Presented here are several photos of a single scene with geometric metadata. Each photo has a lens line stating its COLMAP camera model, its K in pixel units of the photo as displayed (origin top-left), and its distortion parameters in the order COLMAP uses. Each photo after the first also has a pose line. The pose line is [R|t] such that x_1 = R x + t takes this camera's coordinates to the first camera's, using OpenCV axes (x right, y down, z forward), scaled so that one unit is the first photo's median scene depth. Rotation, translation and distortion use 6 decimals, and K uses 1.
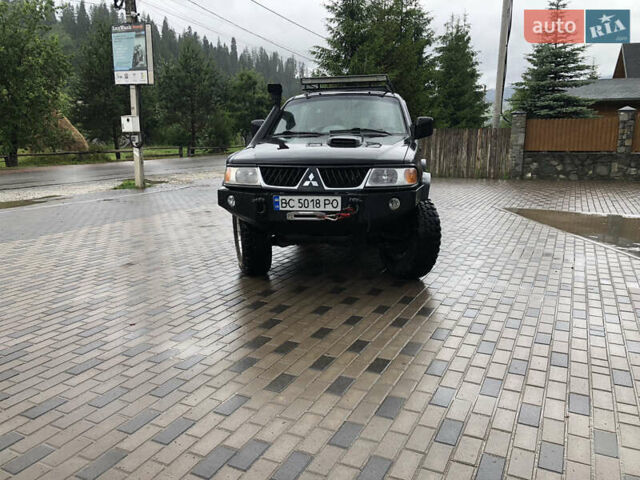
lens RADIAL K [[519.2, 0, 320.0], [0, 519.2, 240.0], [0, 0, 1]] dist [0.016815, 0.005642]
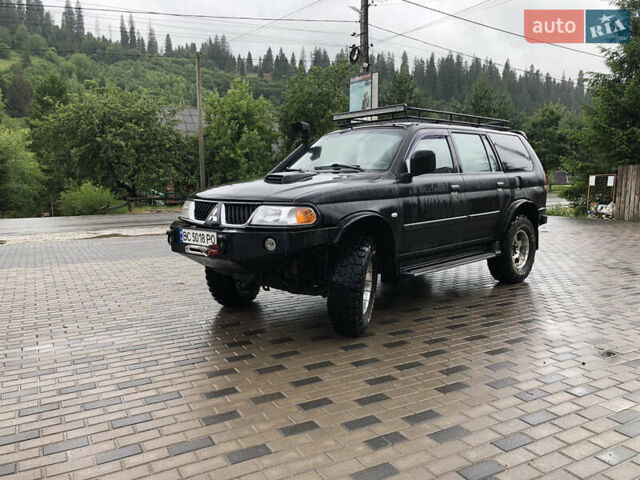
lens RADIAL K [[519.2, 0, 320.0], [0, 519.2, 240.0], [0, 0, 1]] dist [0.016815, 0.005642]
pose [[0.819732, 0.068454, -0.568642, 0.207181], [-0.110543, 0.993074, -0.039807, -0.014417], [0.561978, 0.095491, 0.821621, 0.084125]]
